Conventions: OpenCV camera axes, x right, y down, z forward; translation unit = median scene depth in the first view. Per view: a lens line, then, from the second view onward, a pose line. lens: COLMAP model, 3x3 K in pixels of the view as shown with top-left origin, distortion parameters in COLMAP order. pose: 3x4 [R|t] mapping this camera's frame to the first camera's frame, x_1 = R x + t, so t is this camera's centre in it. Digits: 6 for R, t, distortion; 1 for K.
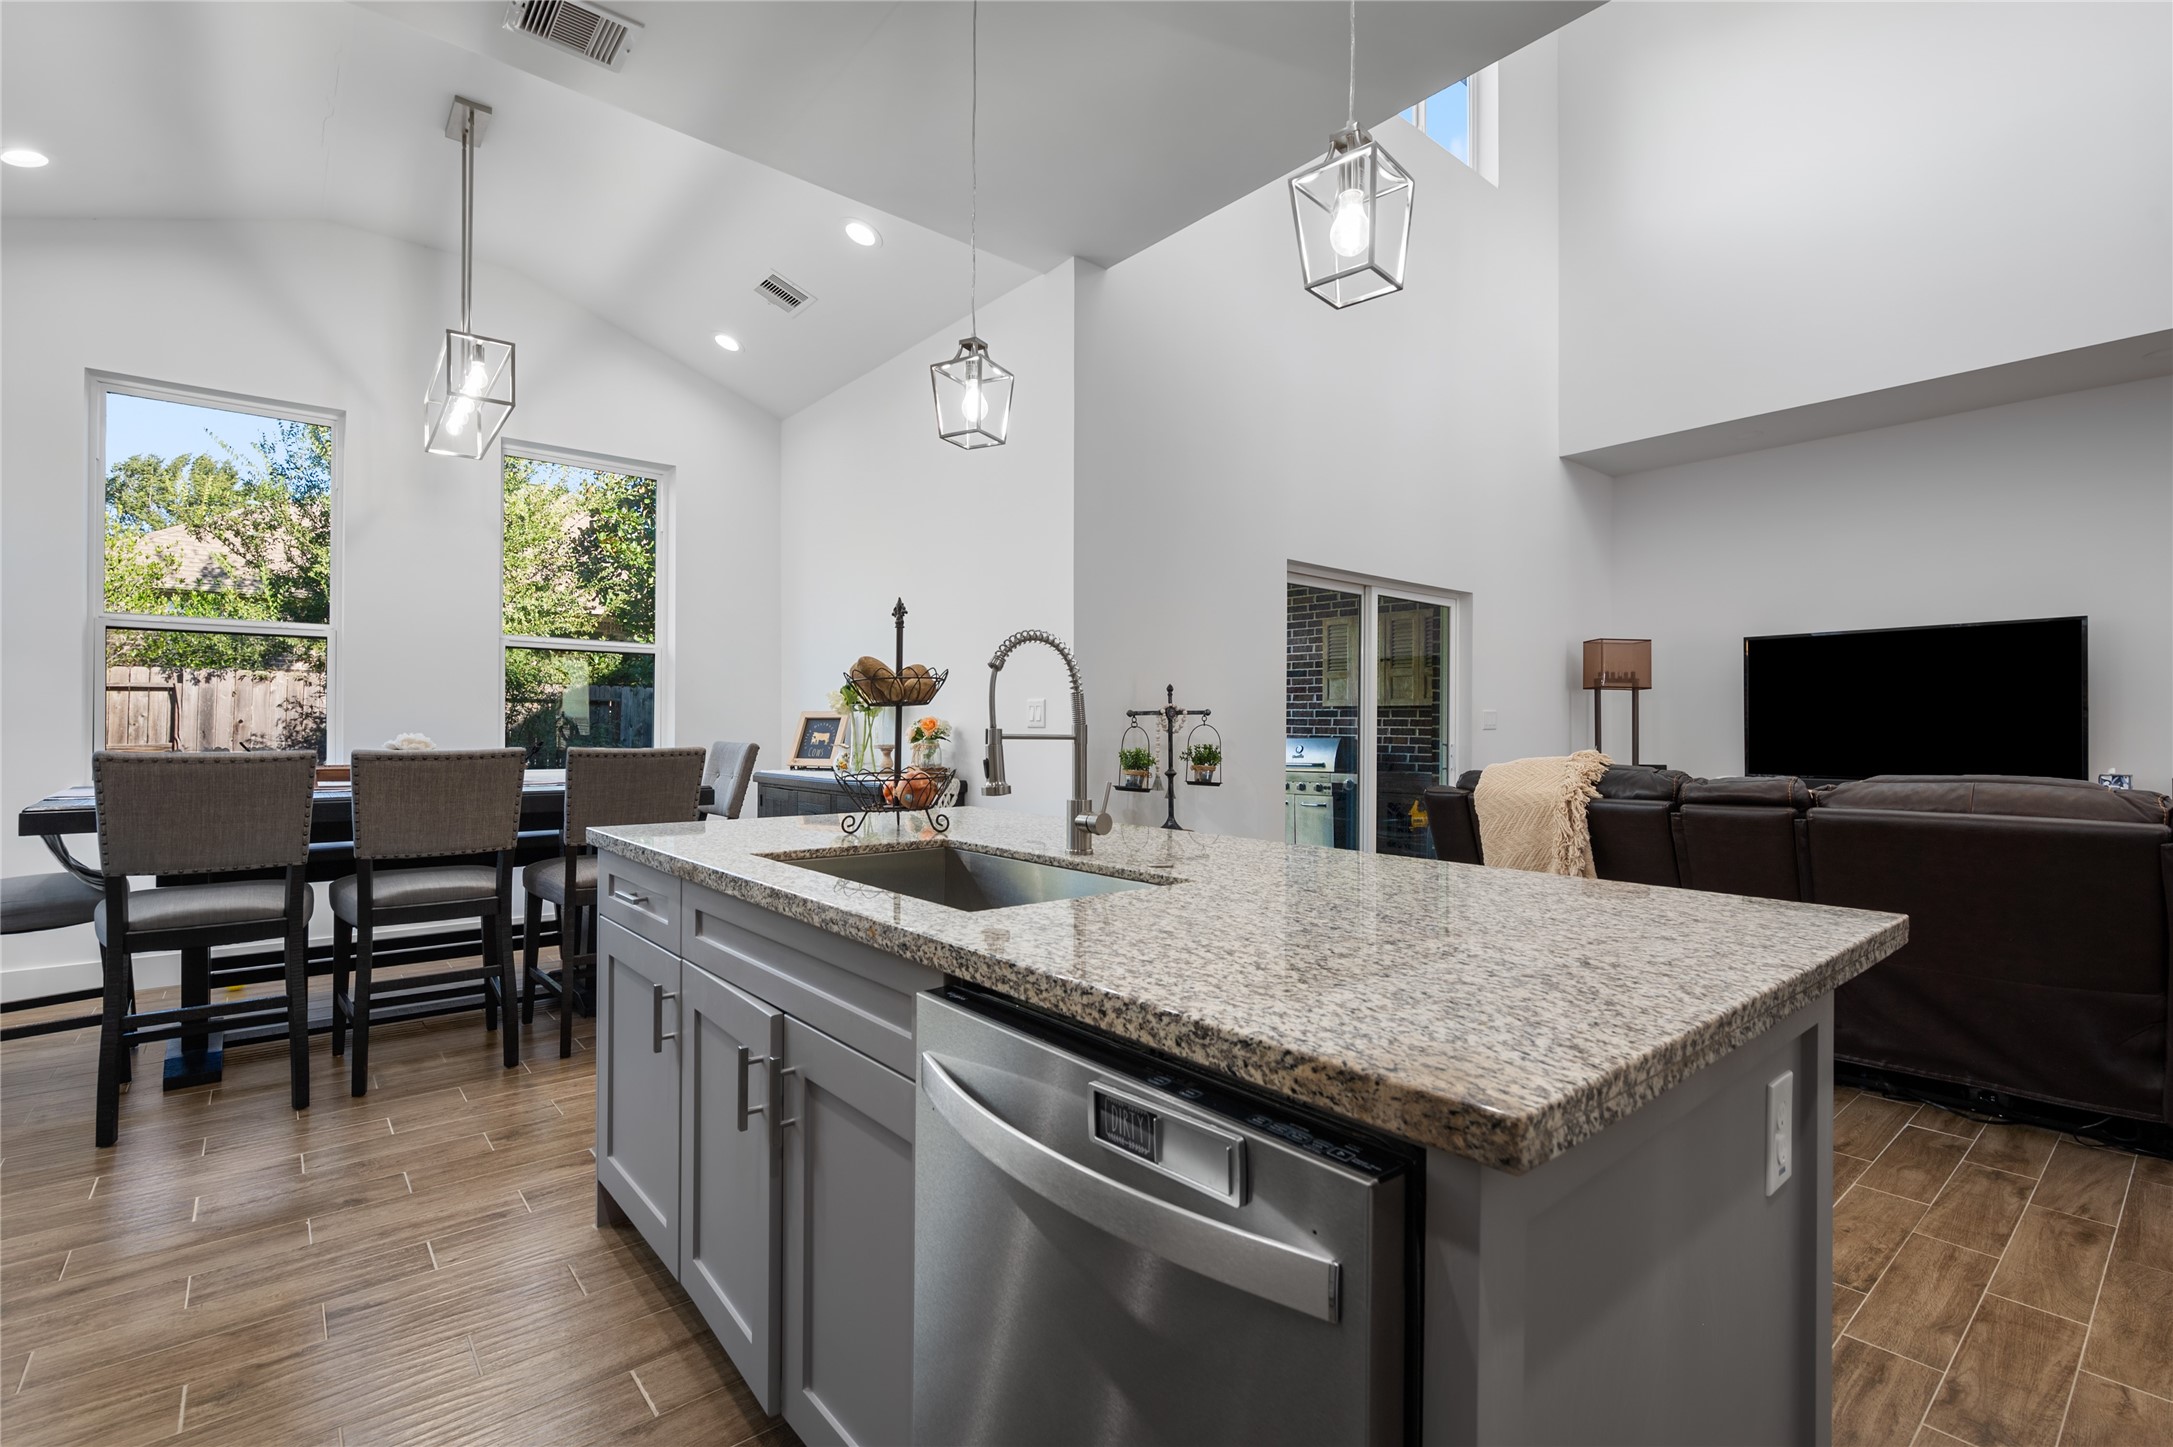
lens RADIAL K [[988.4, 0, 1086.5], [0, 988.4, 723.5], [0, 0, 1]] dist [-0.001169, 0.001095]
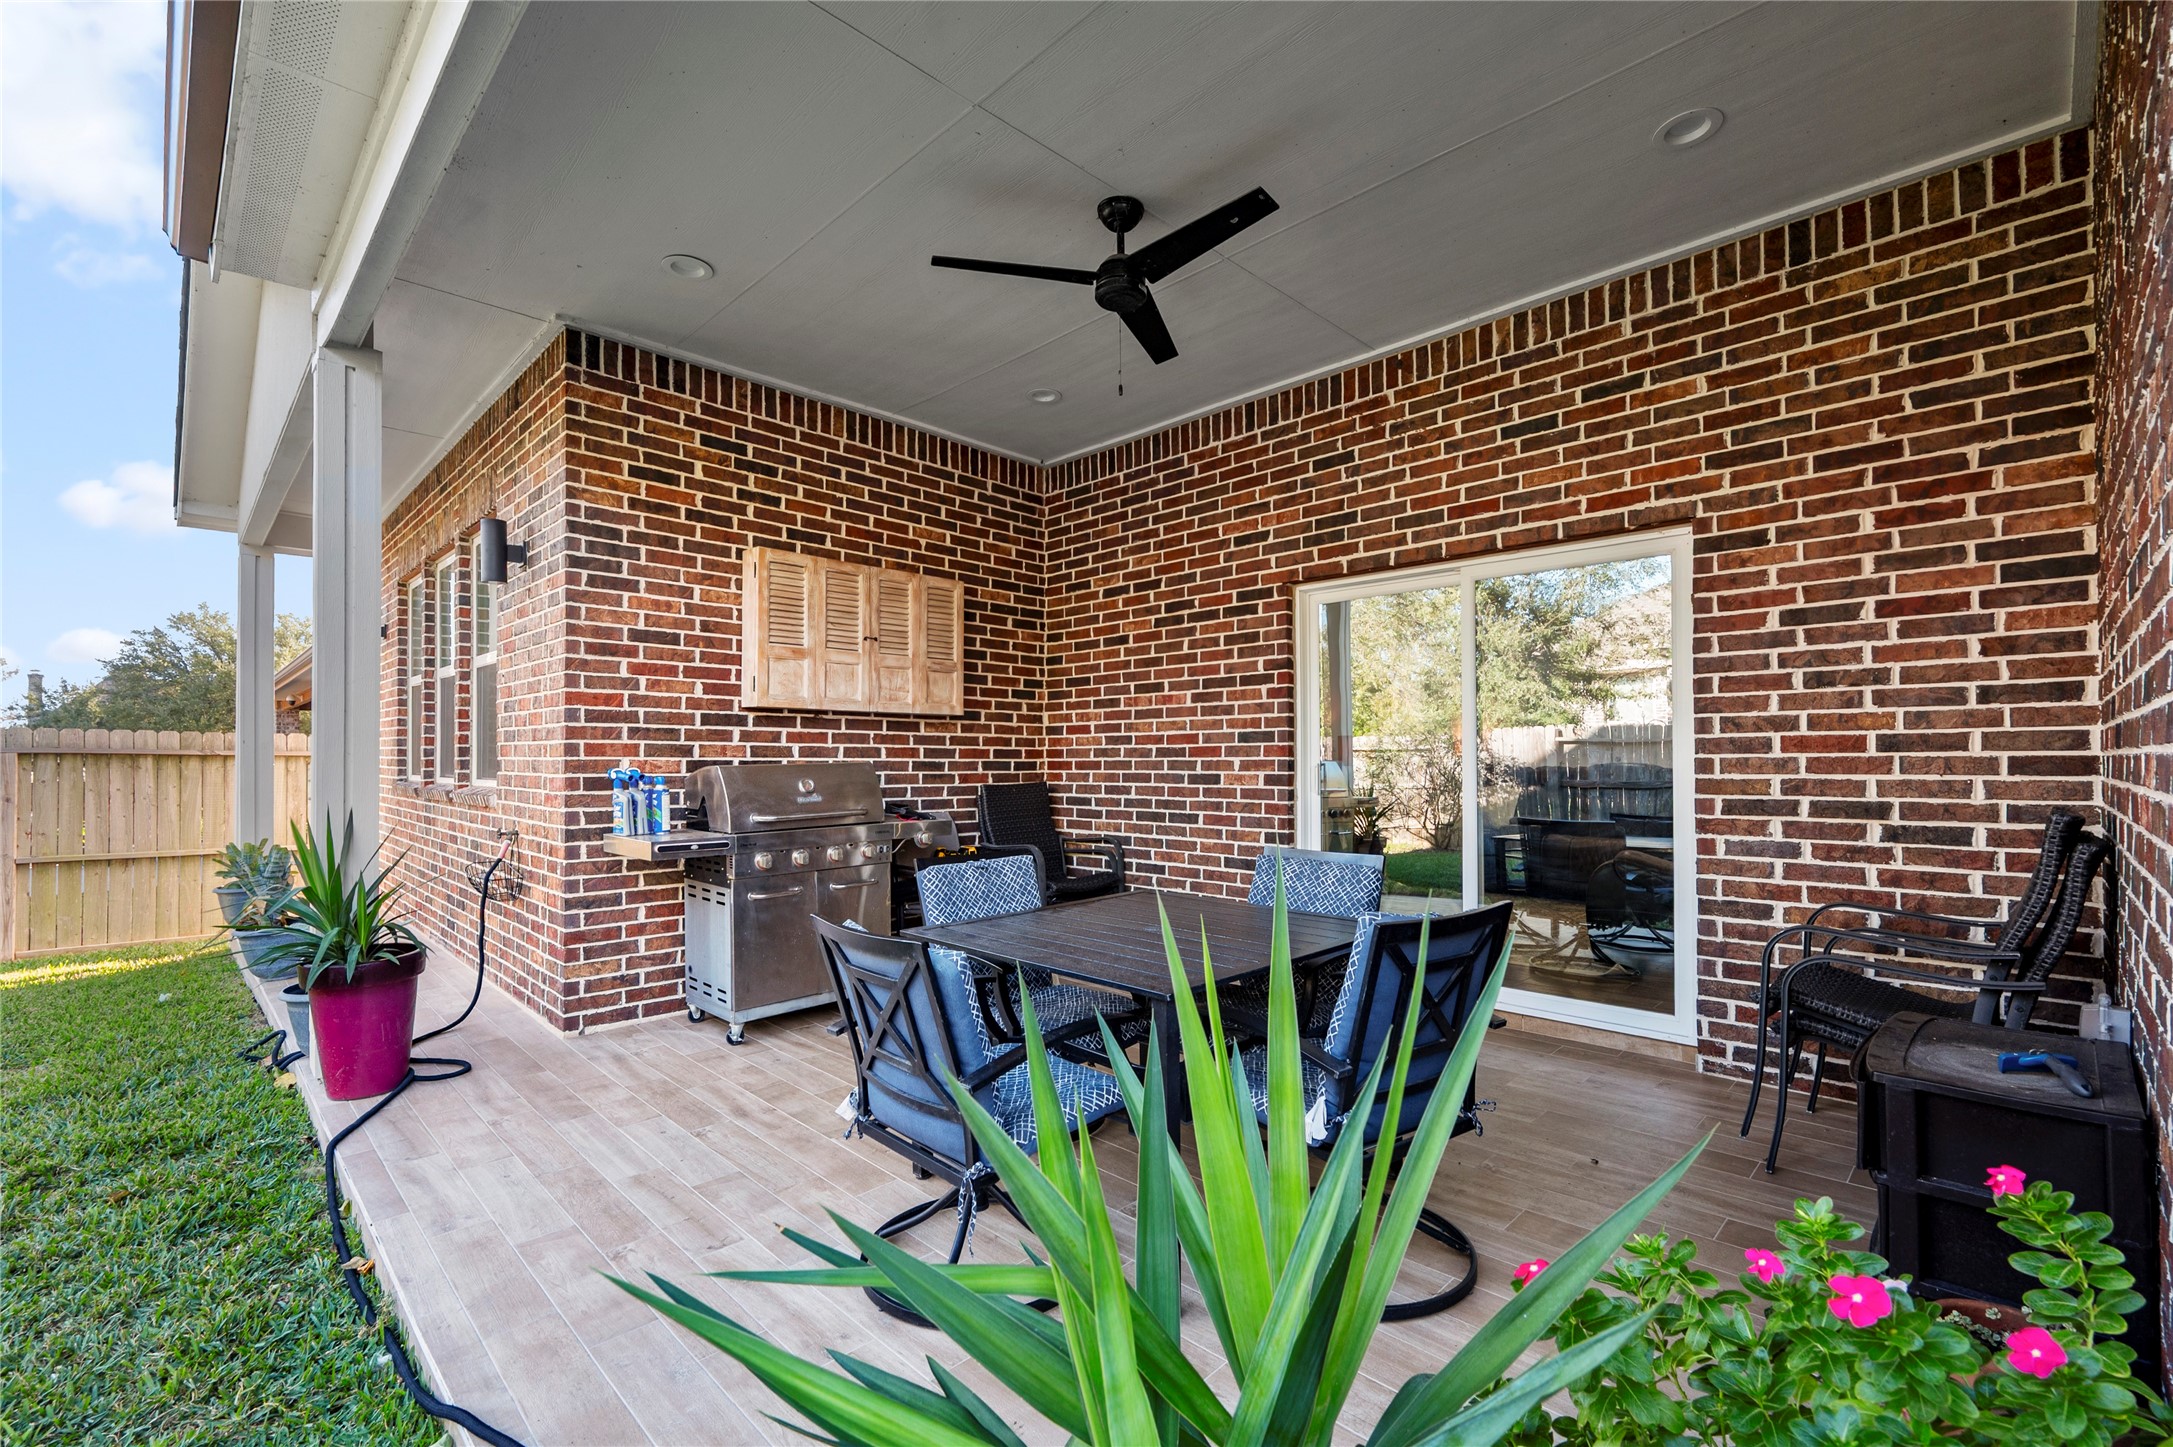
lens RADIAL K [[939.2, 0, 1085.5], [0, 939.2, 754.9], [0, 0, 1]] dist [0.000084, 0.000003]
pose [[-0.079171, 0.001500, 0.996860, -1.167013], [-0.001906, 0.999997, -0.001657, 0.040614], [-0.996859, -0.002031, -0.079168, 3.422017]]
